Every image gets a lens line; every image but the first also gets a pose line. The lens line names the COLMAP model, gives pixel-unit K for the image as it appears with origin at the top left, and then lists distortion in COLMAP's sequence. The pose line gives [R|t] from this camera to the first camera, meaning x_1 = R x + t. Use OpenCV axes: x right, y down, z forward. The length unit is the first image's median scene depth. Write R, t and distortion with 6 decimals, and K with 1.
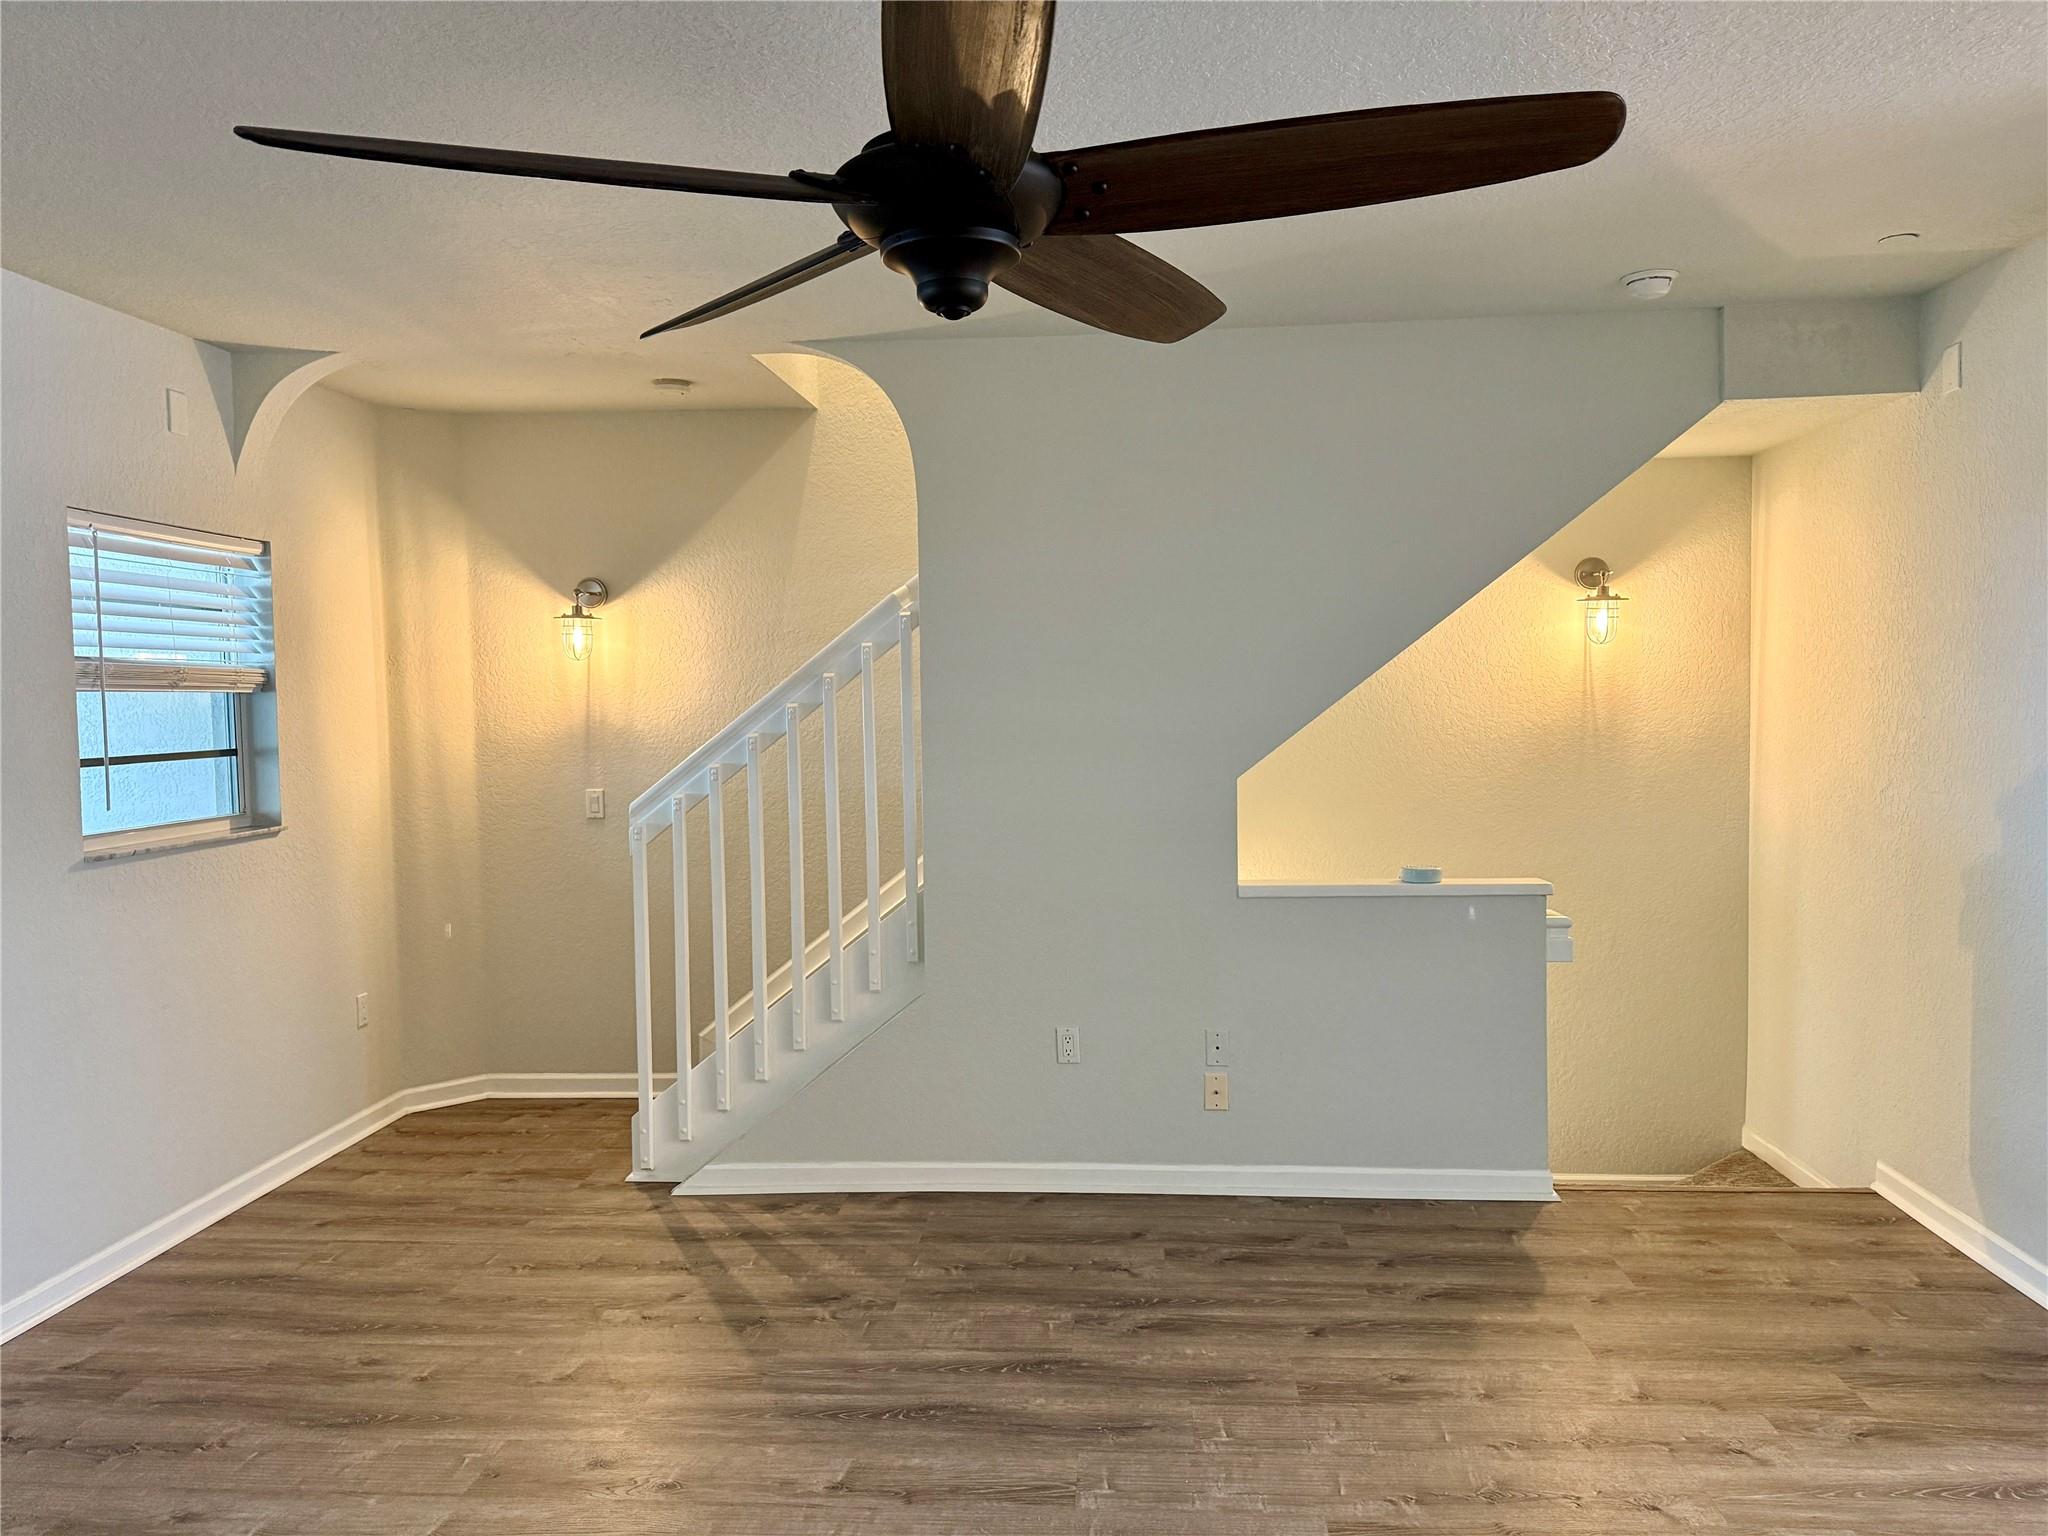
lens RADIAL K [[1450.8, 0, 1022.5], [0, 1450.8, 766.7], [0, 0, 1]] dist [0.030220, -0.043634]
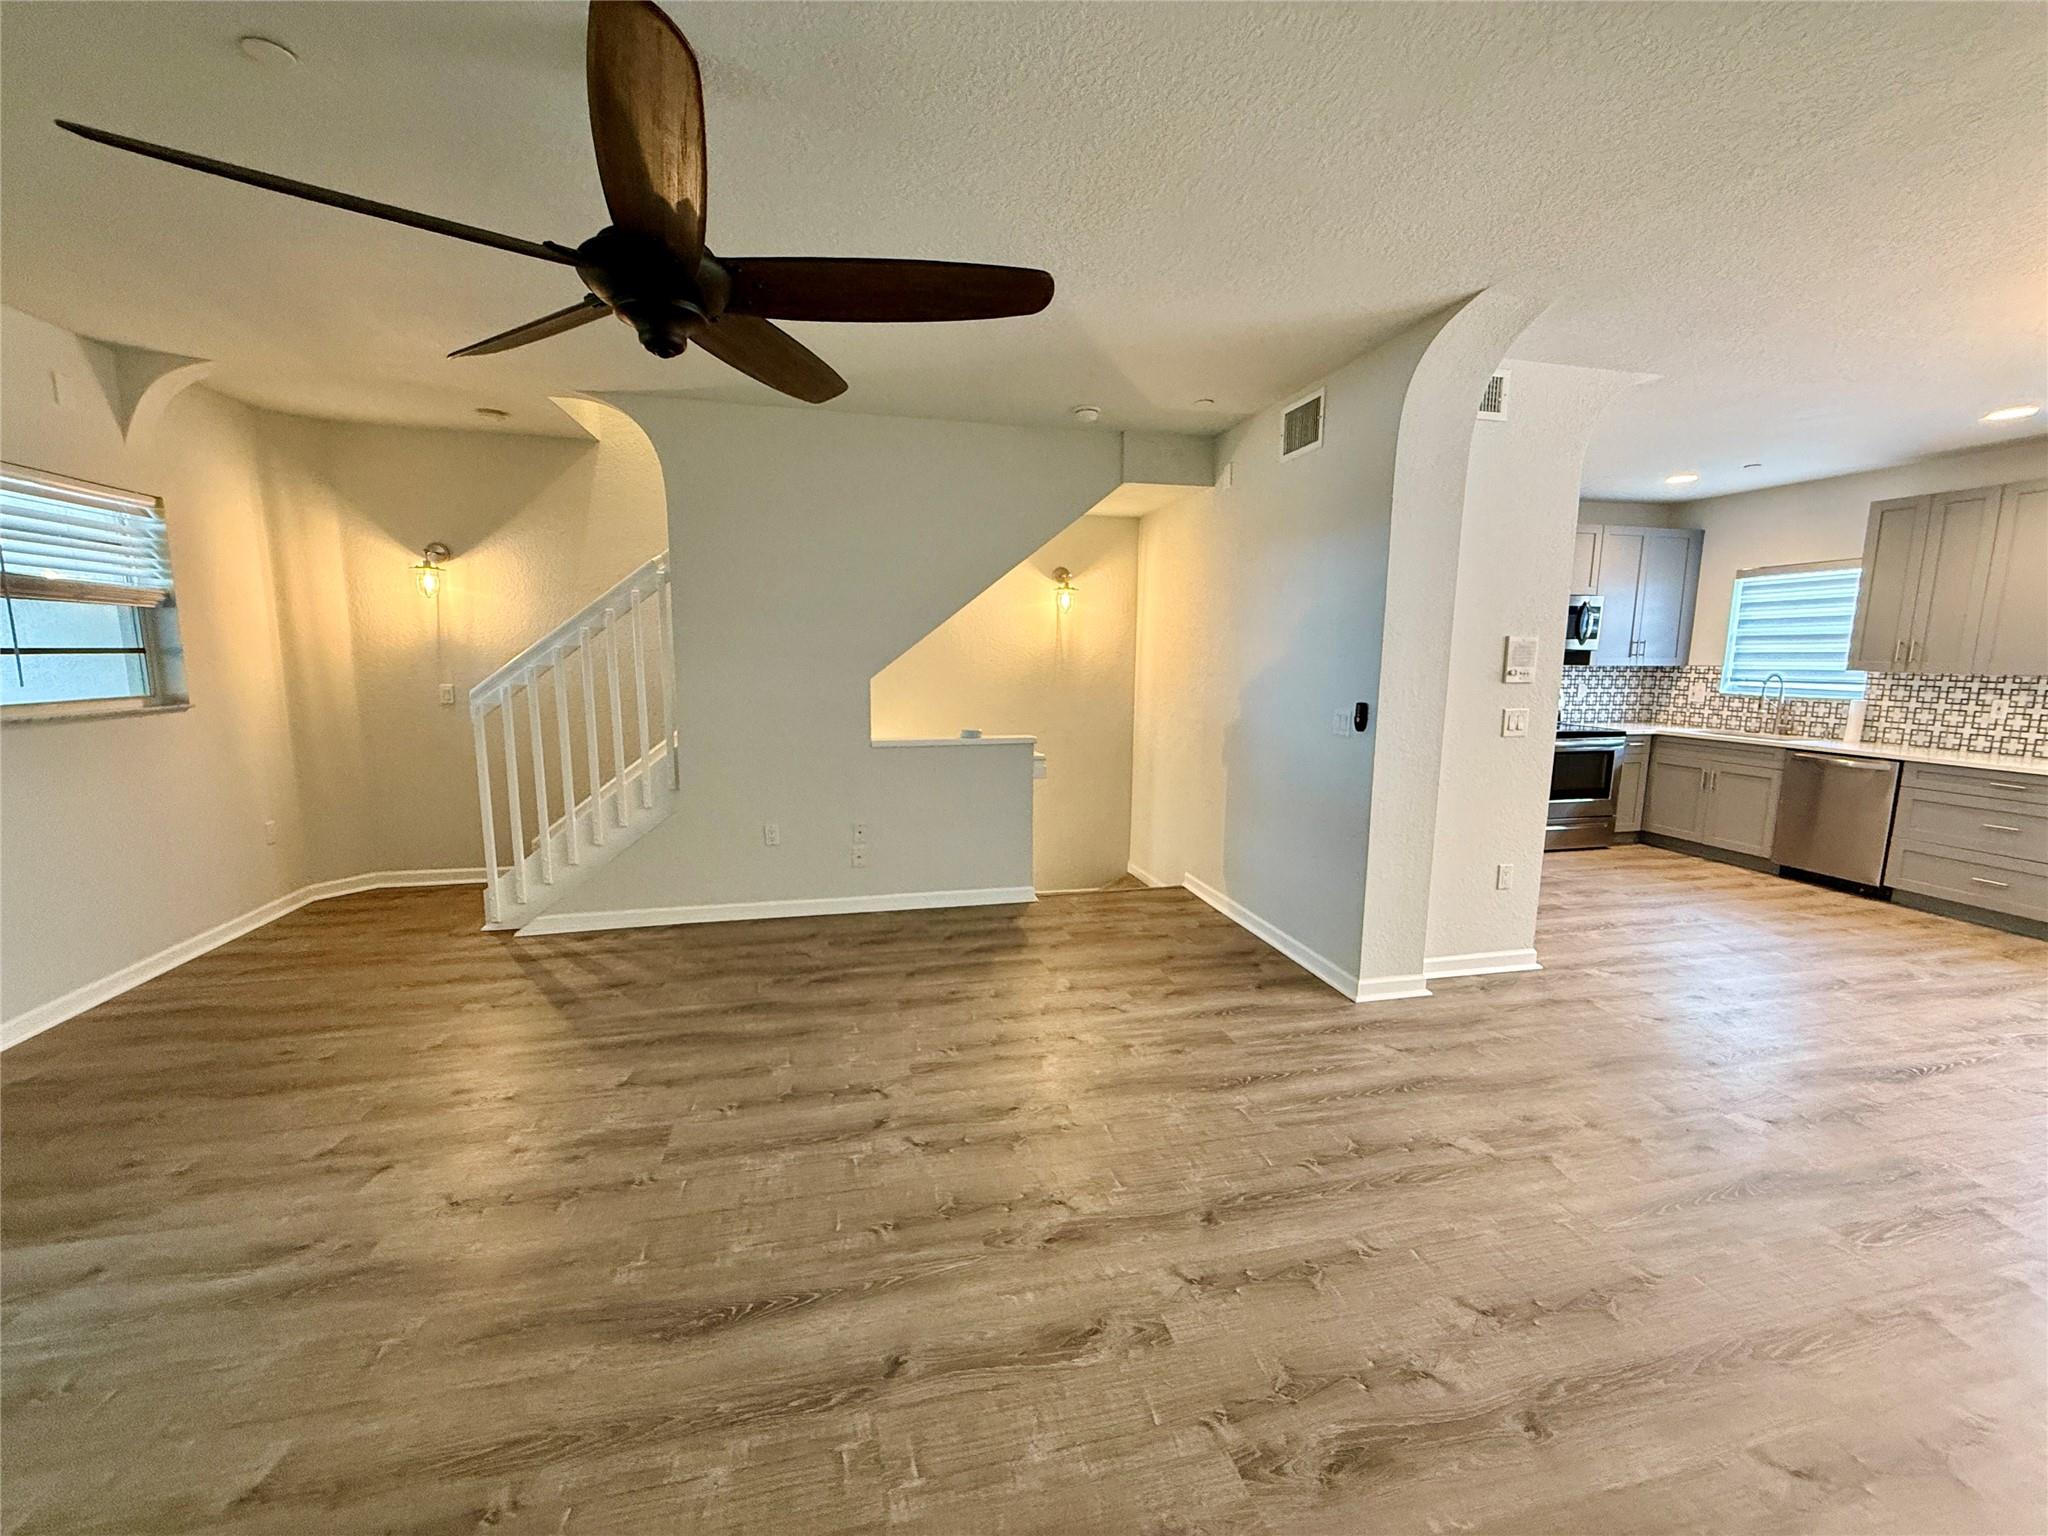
lens RADIAL K [[818.4, 0, 1023.9], [0, 818.4, 768.0], [0, 0, 1]] dist [-0.003568, 0.000747]
pose [[0.951361, -0.017859, 0.307559, 0.021305], [-0.009864, 0.996041, 0.088348, 0.028080], [-0.307919, -0.087085, 0.947419, -0.007325]]
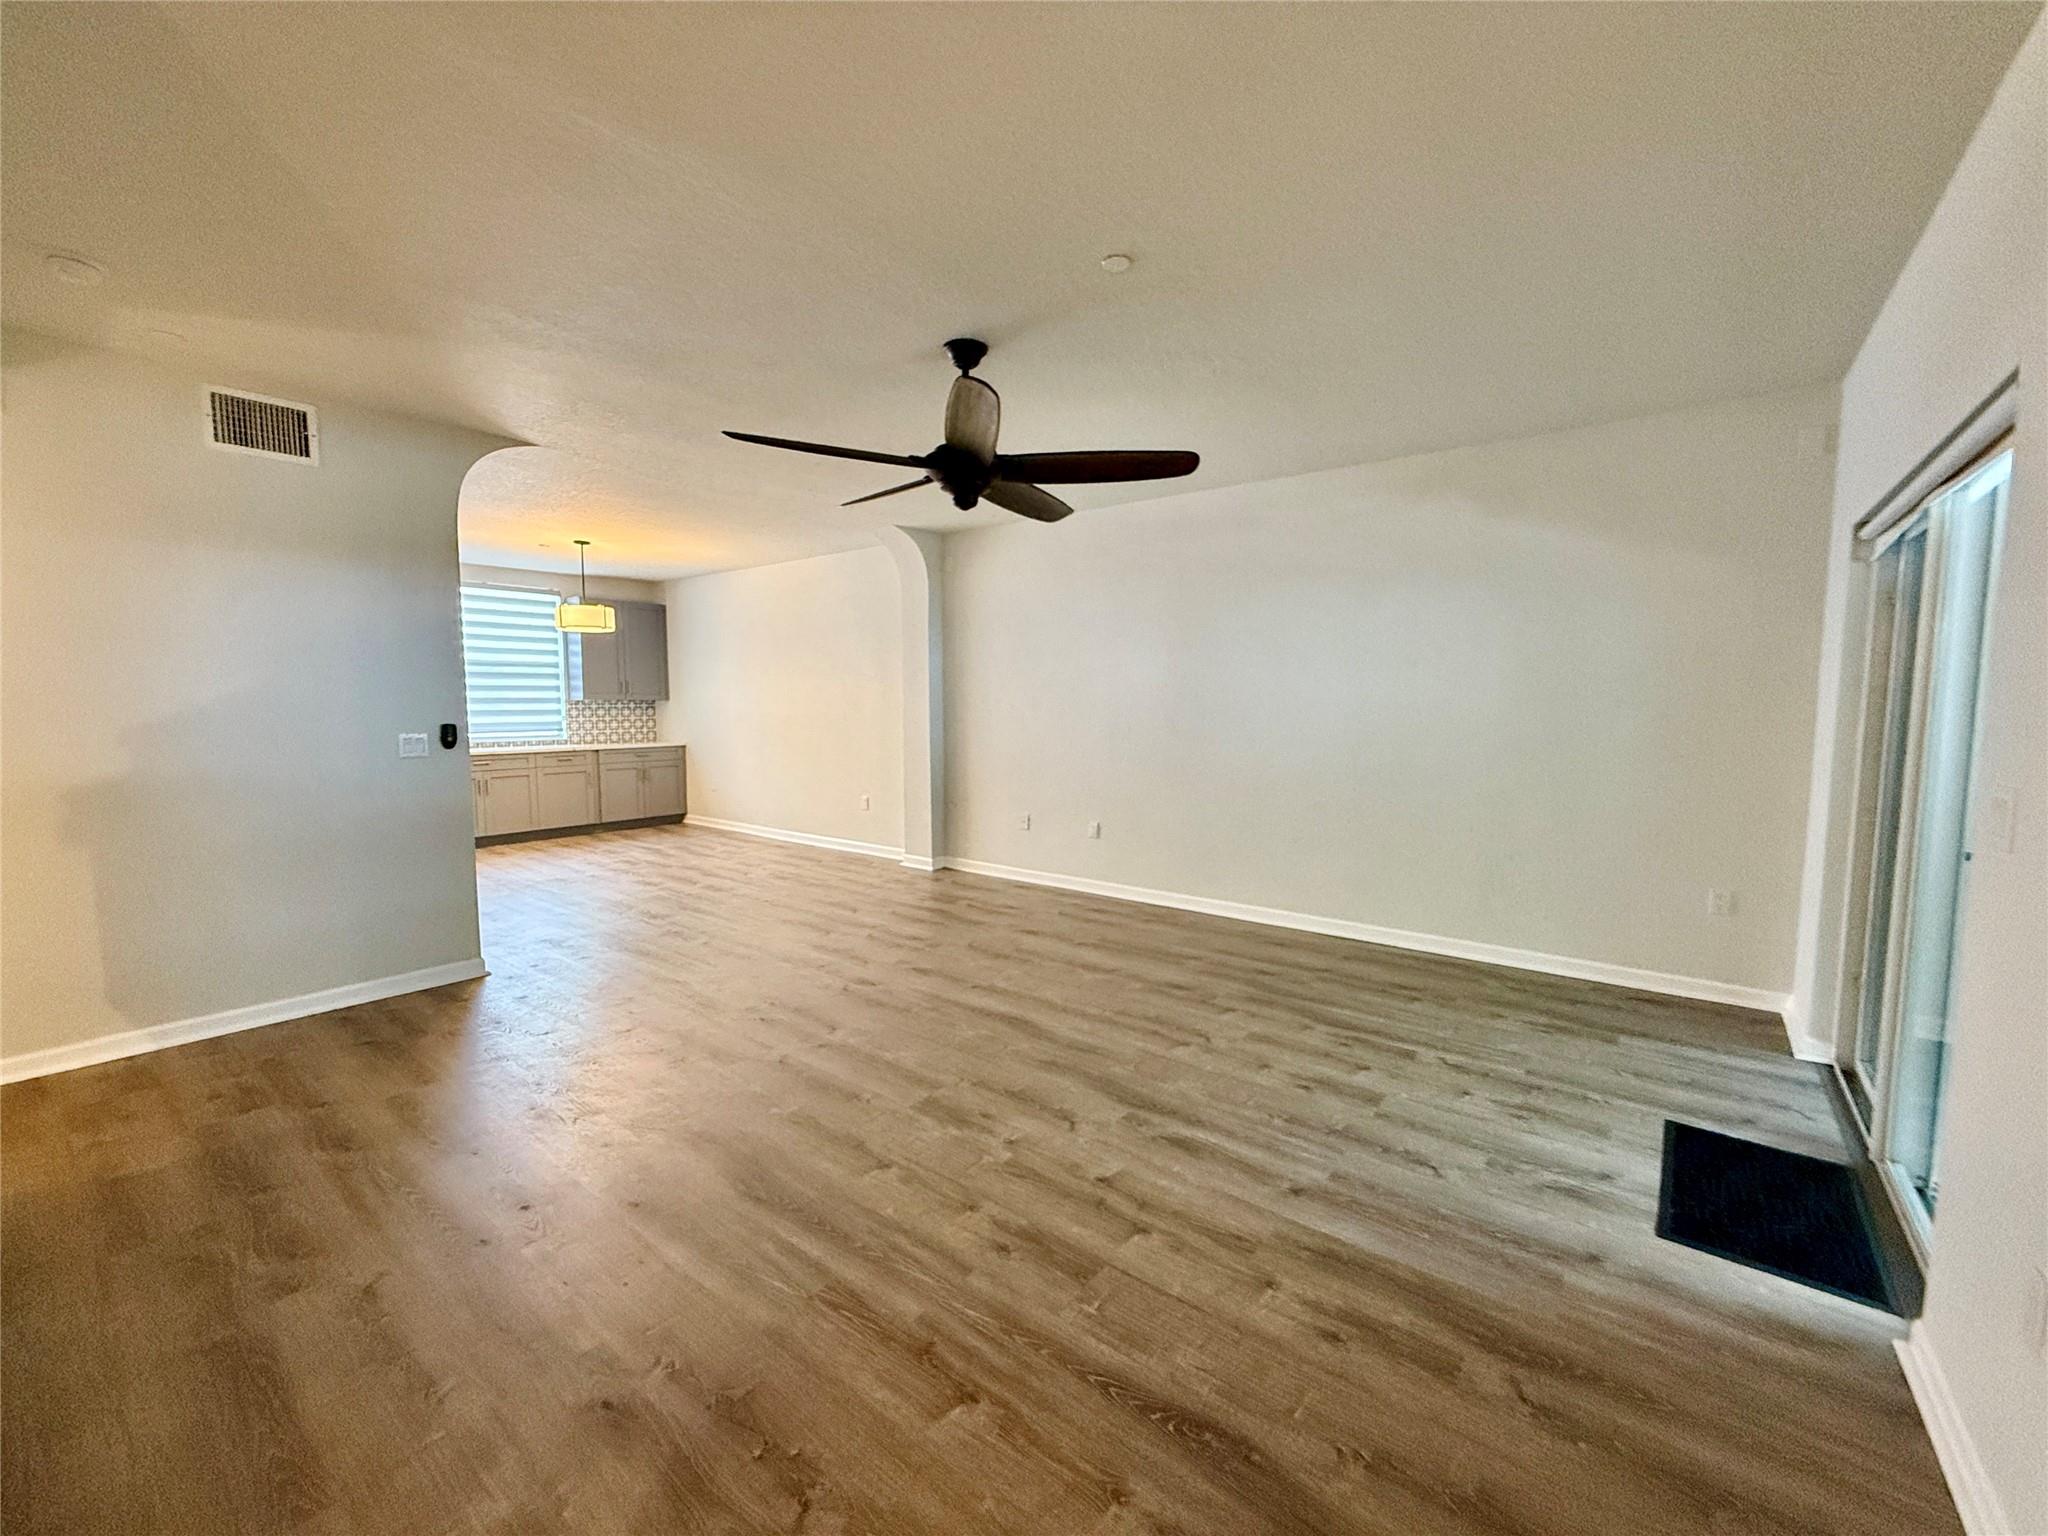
lens RADIAL K [[818.4, 0, 1013.6], [0, 818.4, 767.9], [0, 0, 1]] dist [-0.003568, 0.000747]
pose [[-0.824215, -0.031664, 0.565392, -0.493420], [0.039325, 0.992825, 0.112928, -0.000326], [-0.564911, 0.115311, -0.817055, 1.105415]]
